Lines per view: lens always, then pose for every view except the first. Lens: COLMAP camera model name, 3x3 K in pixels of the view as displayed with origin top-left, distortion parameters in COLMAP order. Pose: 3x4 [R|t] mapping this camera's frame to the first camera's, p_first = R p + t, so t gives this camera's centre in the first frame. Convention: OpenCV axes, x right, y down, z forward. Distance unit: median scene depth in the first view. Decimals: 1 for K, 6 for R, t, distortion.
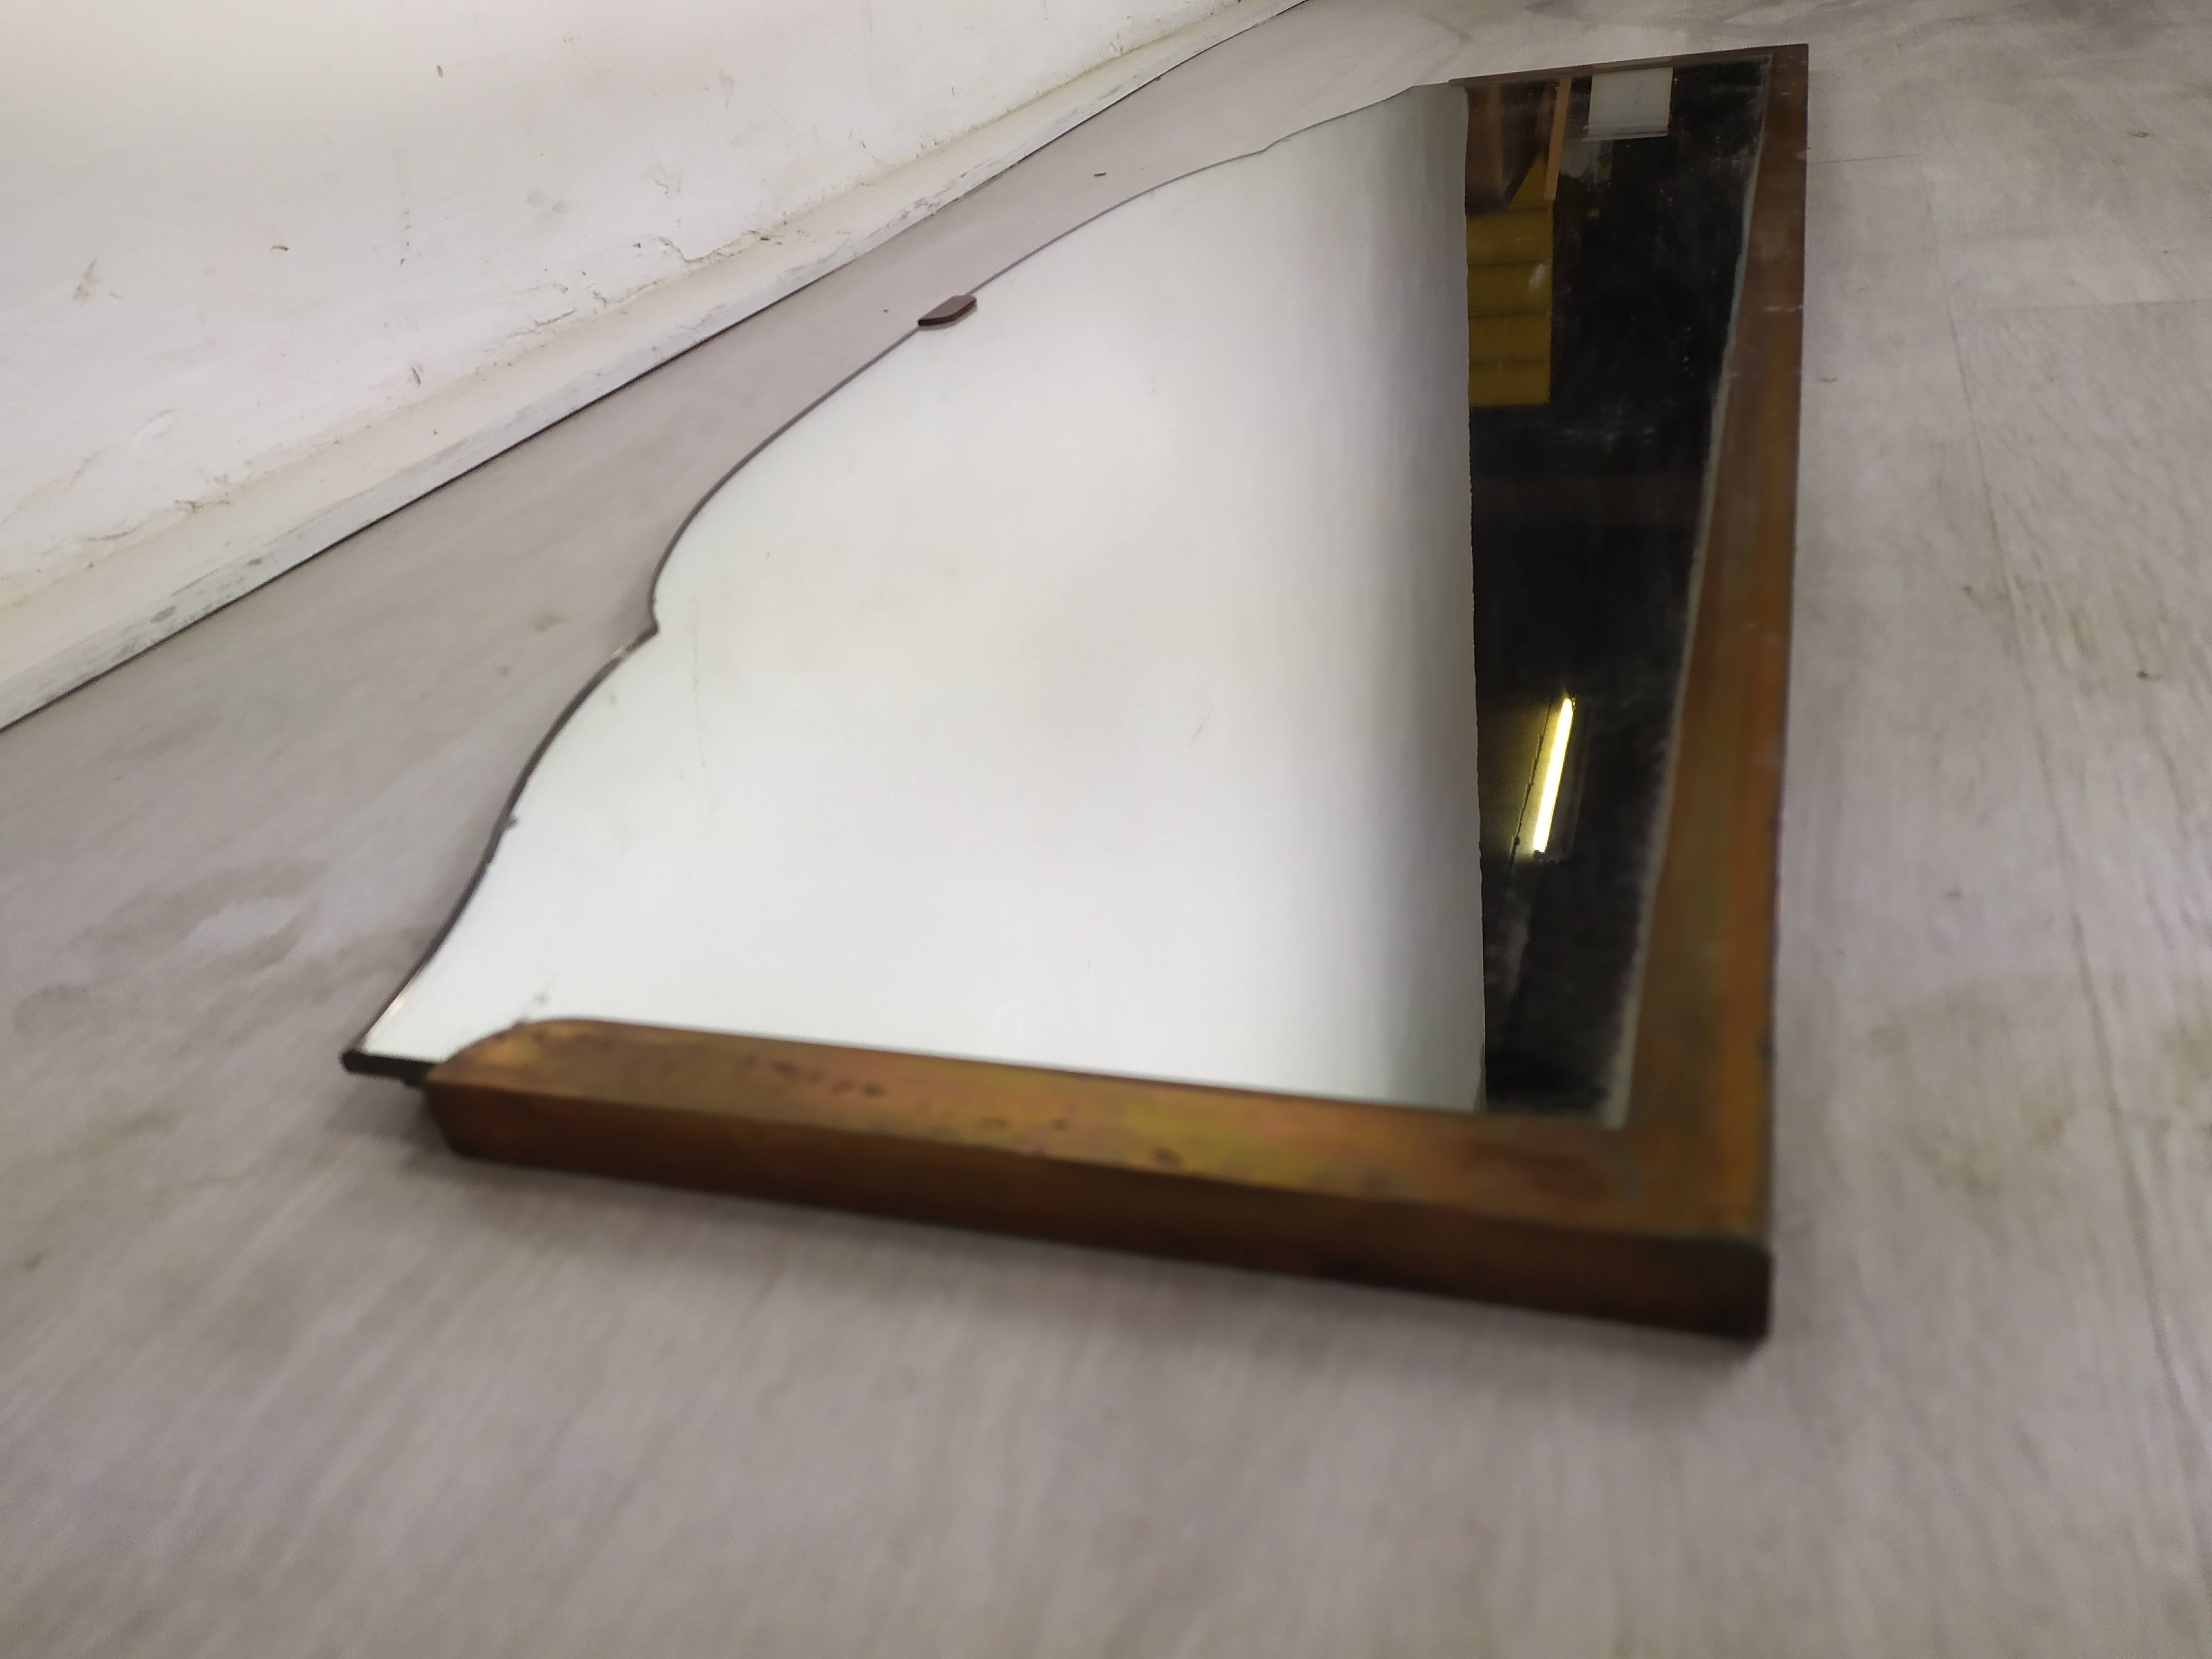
lens RADIAL K [[1702.2, 0, 1137.9], [0, 1702.2, 825.8], [0, 0, 1]] dist [0.048268, -0.060651]
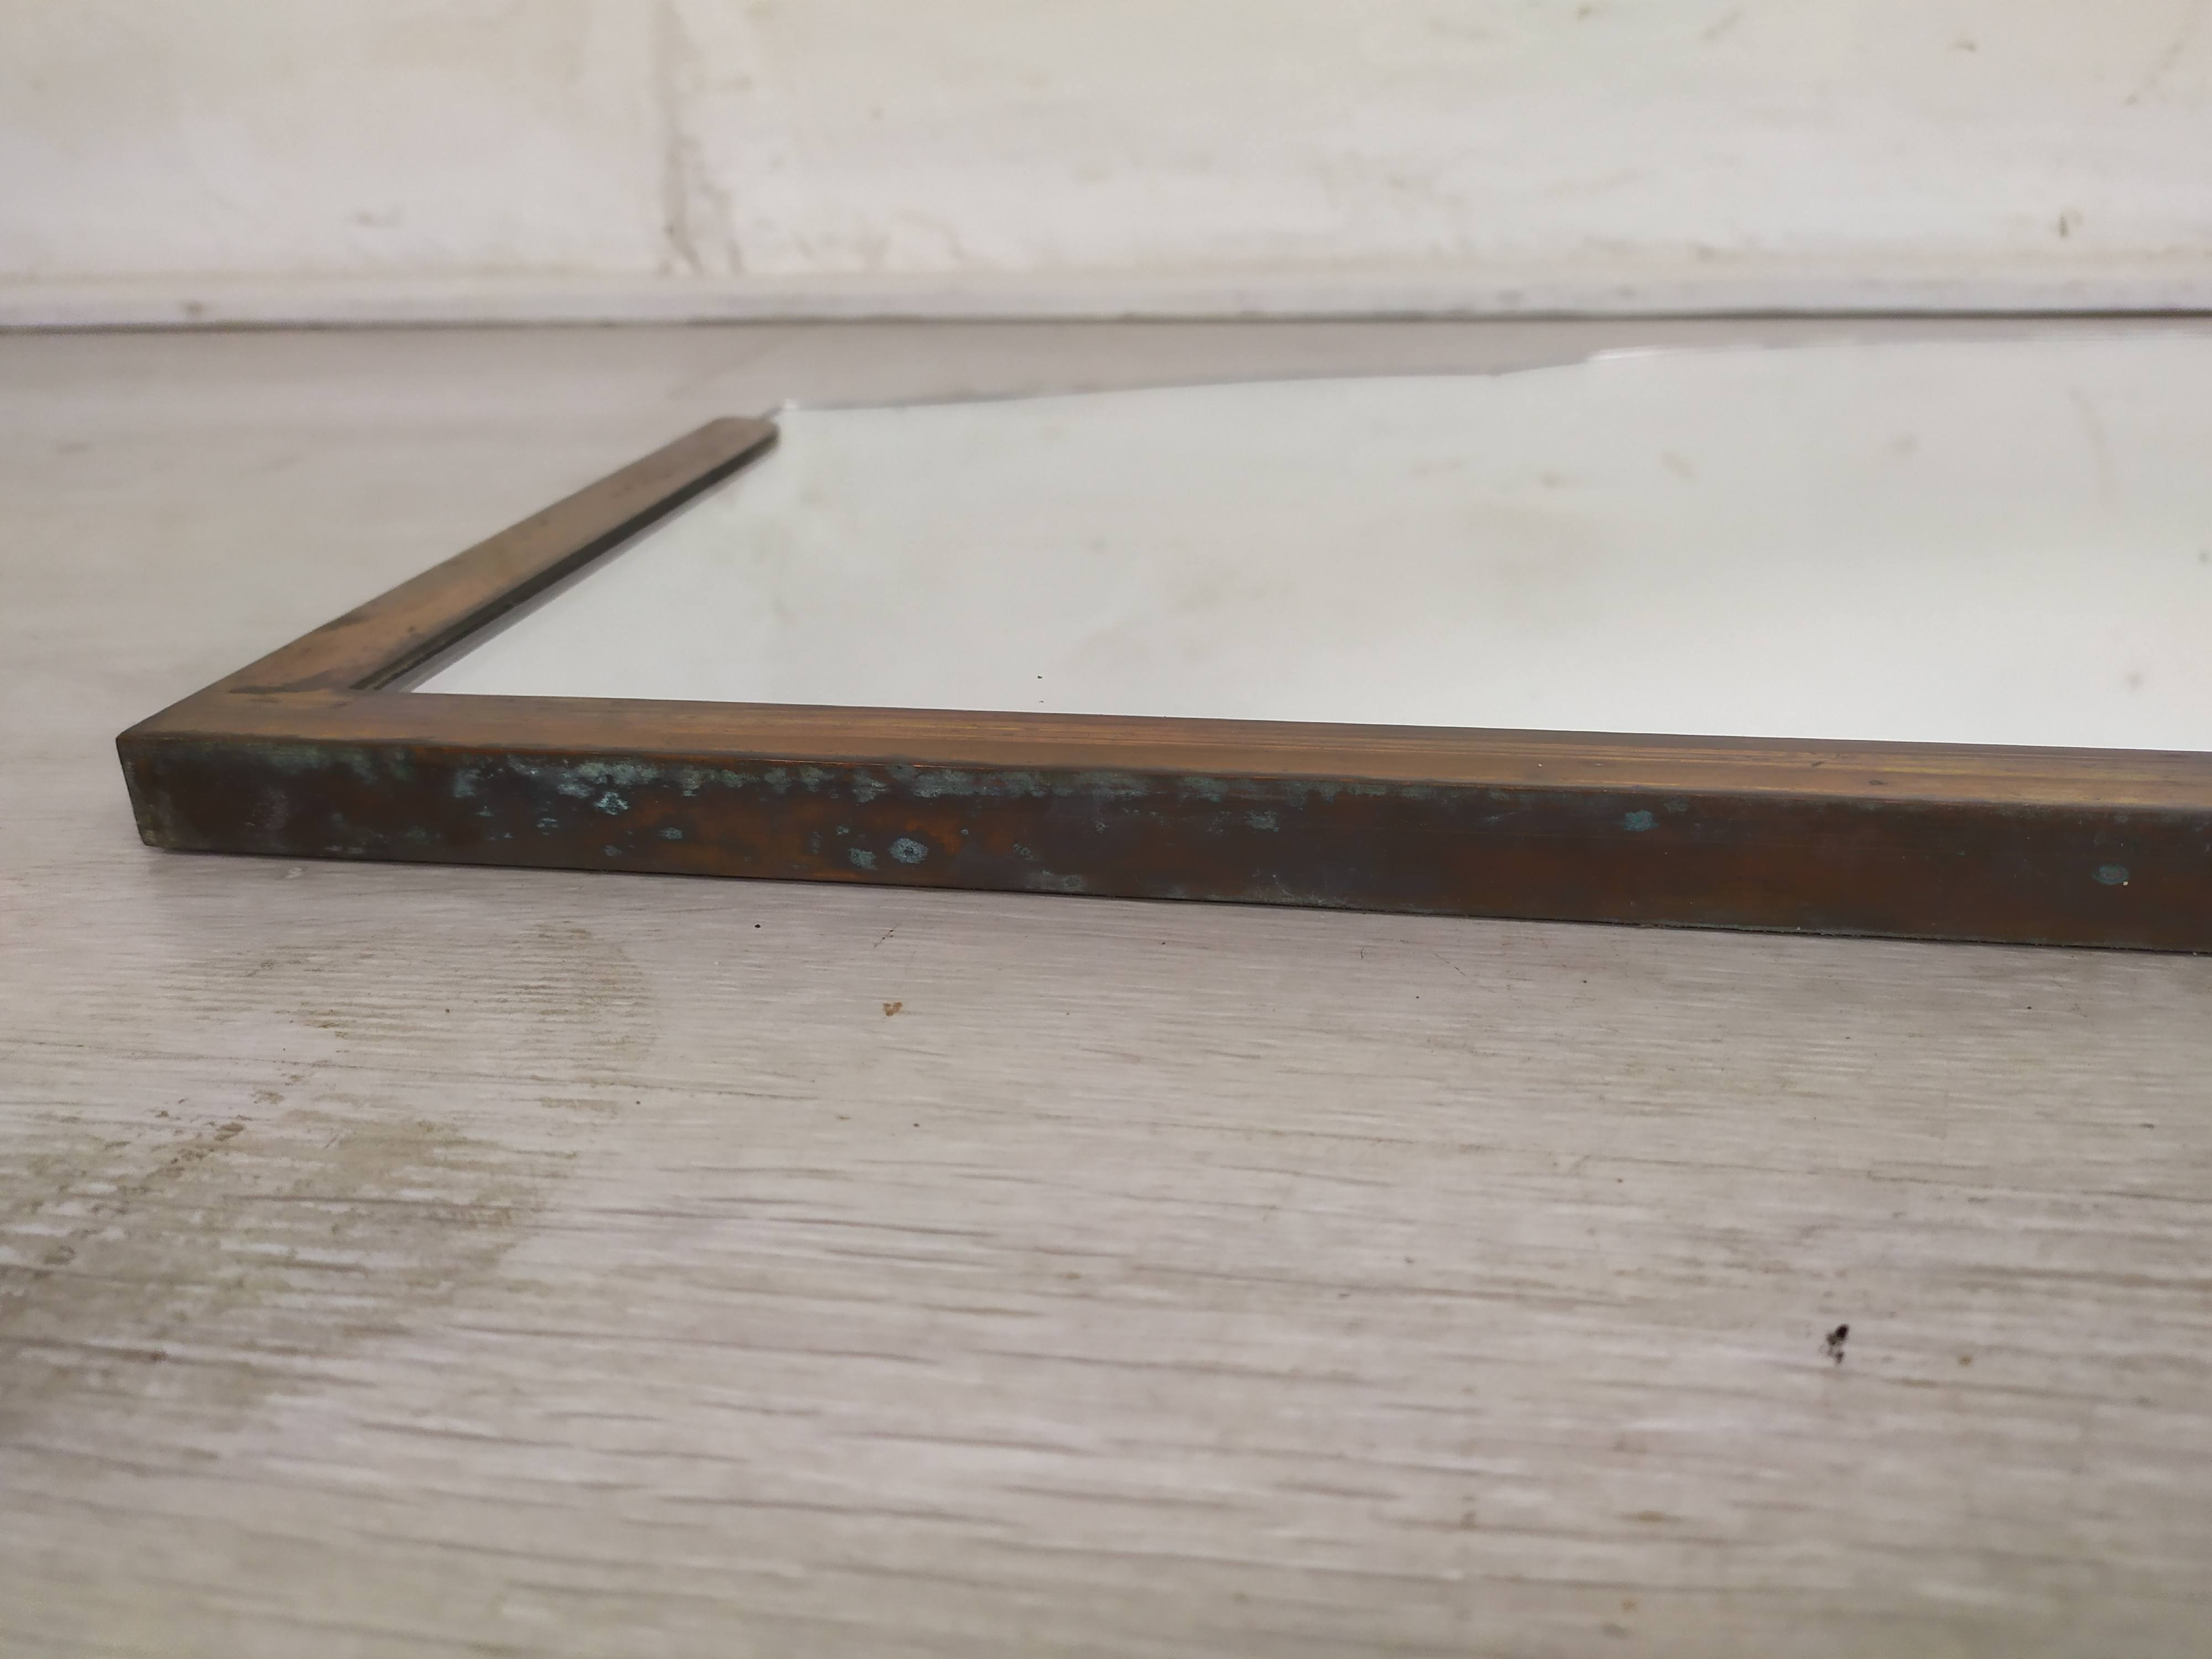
lens RADIAL K [[1702.2, 0, 1103.4], [0, 1702.2, 844.6], [0, 0, 1]] dist [0.048268, -0.060651]
pose [[0.161463, 0.523037, -0.836876, 0.582510], [-0.488283, 0.779273, 0.392828, -0.169870], [0.857618, 0.345205, 0.381214, 0.488105]]
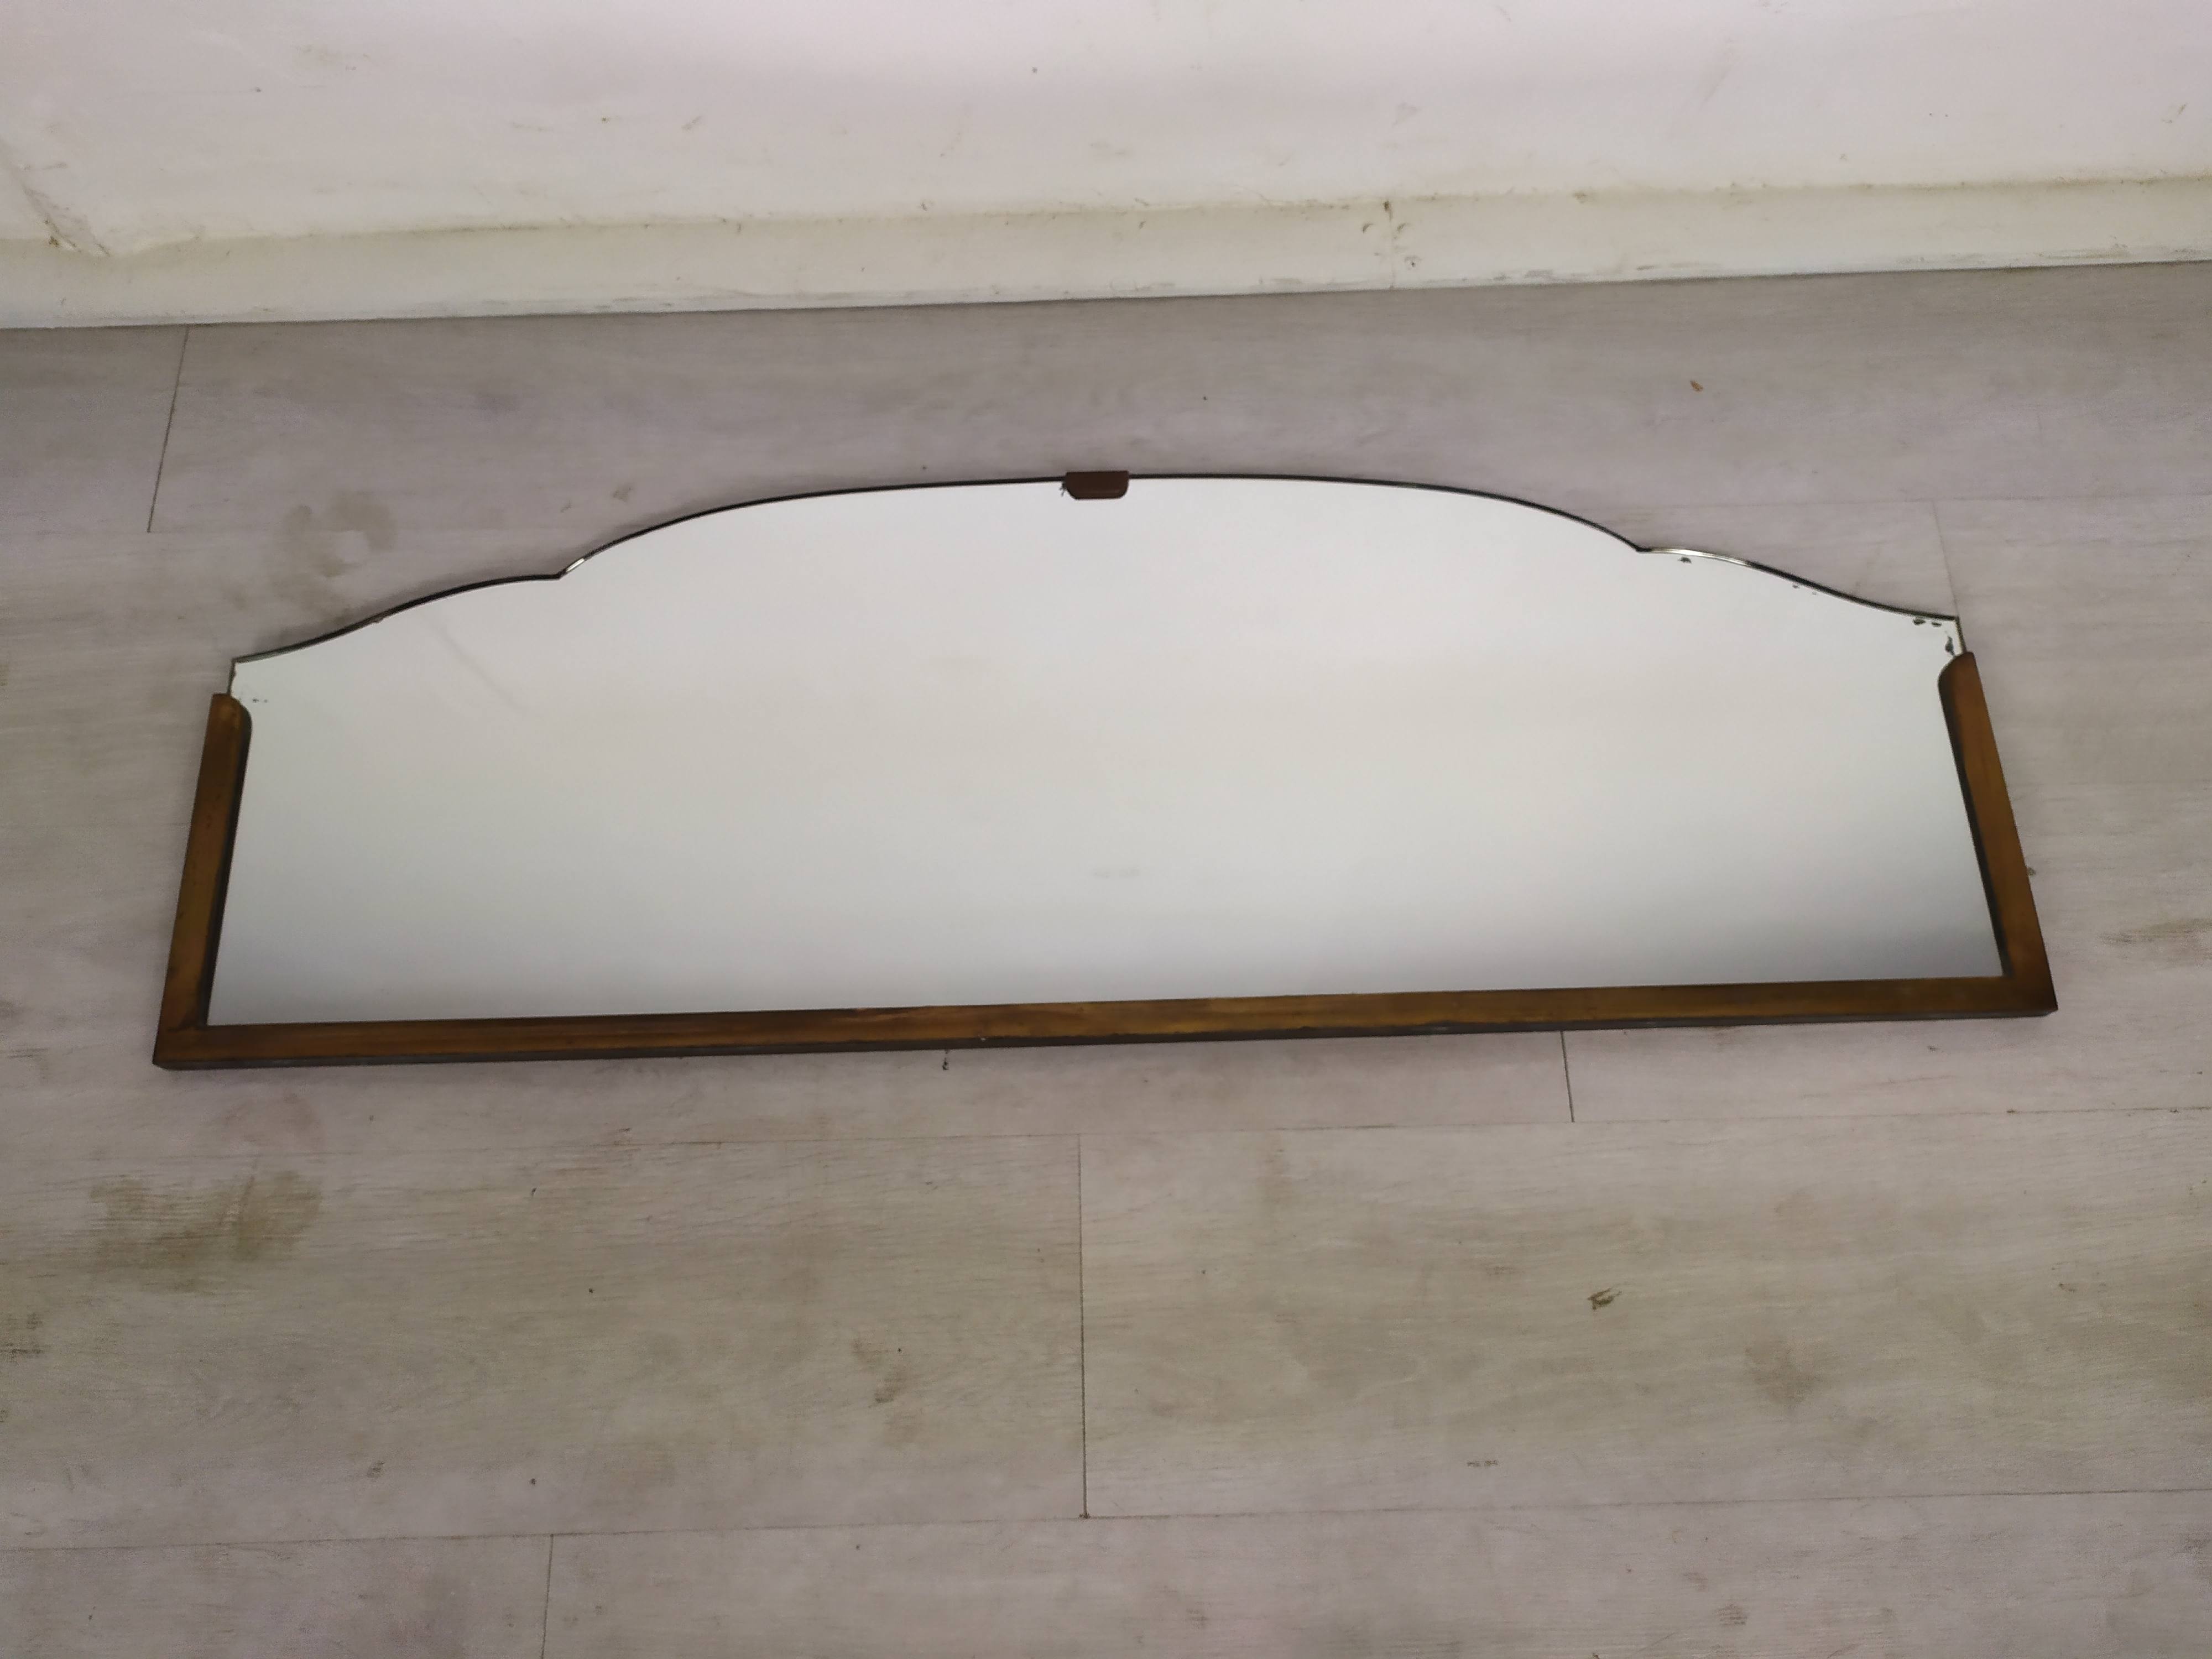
lens RADIAL K [[1702.2, 0, 1109.2], [0, 1702.2, 836.8], [0, 0, 1]] dist [0.048268, -0.060651]
pose [[0.343834, 0.918564, -0.194982, 0.632884], [-0.516203, 0.358346, 0.777896, -1.886021], [0.784419, -0.166817, 0.597377, 0.181720]]
